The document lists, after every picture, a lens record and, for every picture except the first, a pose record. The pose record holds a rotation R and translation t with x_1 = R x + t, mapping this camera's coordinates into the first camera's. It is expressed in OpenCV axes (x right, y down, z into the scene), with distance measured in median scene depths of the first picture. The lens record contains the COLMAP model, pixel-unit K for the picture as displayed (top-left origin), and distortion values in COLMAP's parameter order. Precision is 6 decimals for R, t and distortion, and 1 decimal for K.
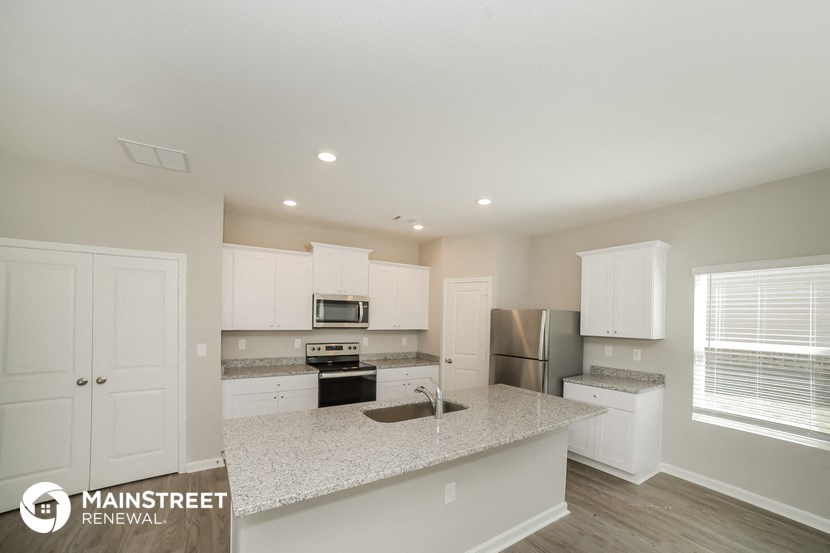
lens RADIAL K [[322.7, 0, 413.9], [0, 322.7, 311.9], [0, 0, 1]] dist [-0.001474, -0.000070]
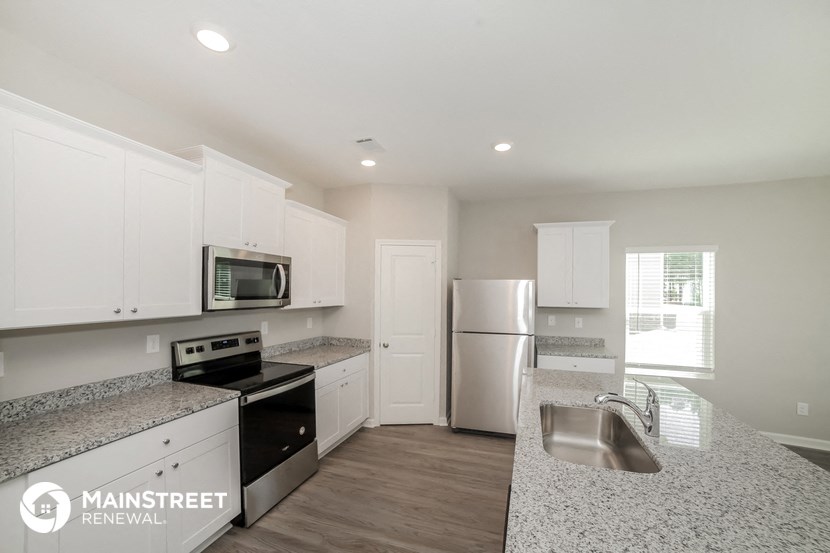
lens RADIAL K [[333.4, 0, 412.0], [0, 333.4, 284.7], [0, 0, 1]] dist [-0.000396, -0.000101]
pose [[0.788634, 0.003942, 0.614851, -0.289117], [-0.009481, 0.999939, 0.005750, 0.001240], [-0.614790, -0.010364, 0.788622, 0.281398]]
